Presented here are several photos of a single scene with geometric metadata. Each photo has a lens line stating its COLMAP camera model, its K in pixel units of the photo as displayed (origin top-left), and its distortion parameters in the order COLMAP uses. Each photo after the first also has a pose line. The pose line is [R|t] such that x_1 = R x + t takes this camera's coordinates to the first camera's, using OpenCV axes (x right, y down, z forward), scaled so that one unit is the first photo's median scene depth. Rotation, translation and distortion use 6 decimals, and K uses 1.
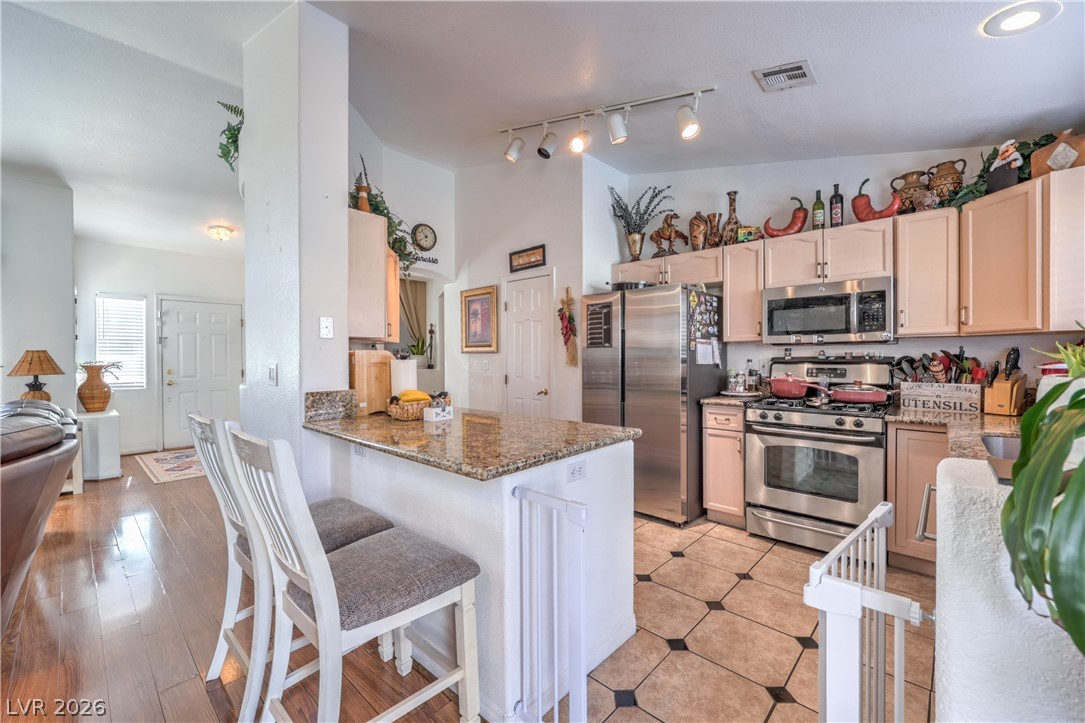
lens RADIAL K [[446.4, 0, 543.5], [0, 446.4, 360.0], [0, 0, 1]] dist [0.001891, 0.000219]
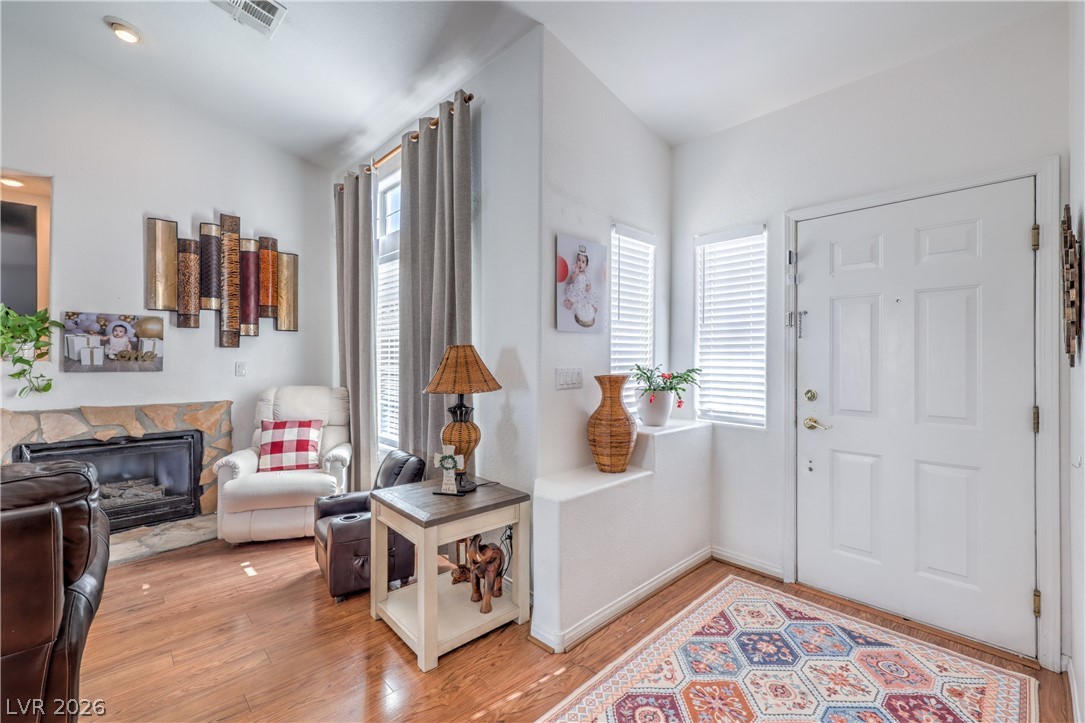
lens RADIAL K [[446.4, 0, 543.5], [0, 446.4, 359.2], [0, 0, 1]] dist [0.001891, 0.000219]
pose [[-0.056351, 0.003464, -0.998405, -0.431456], [-0.006898, 0.999969, 0.003858, -0.006387], [0.998387, 0.007105, -0.056326, 0.806300]]
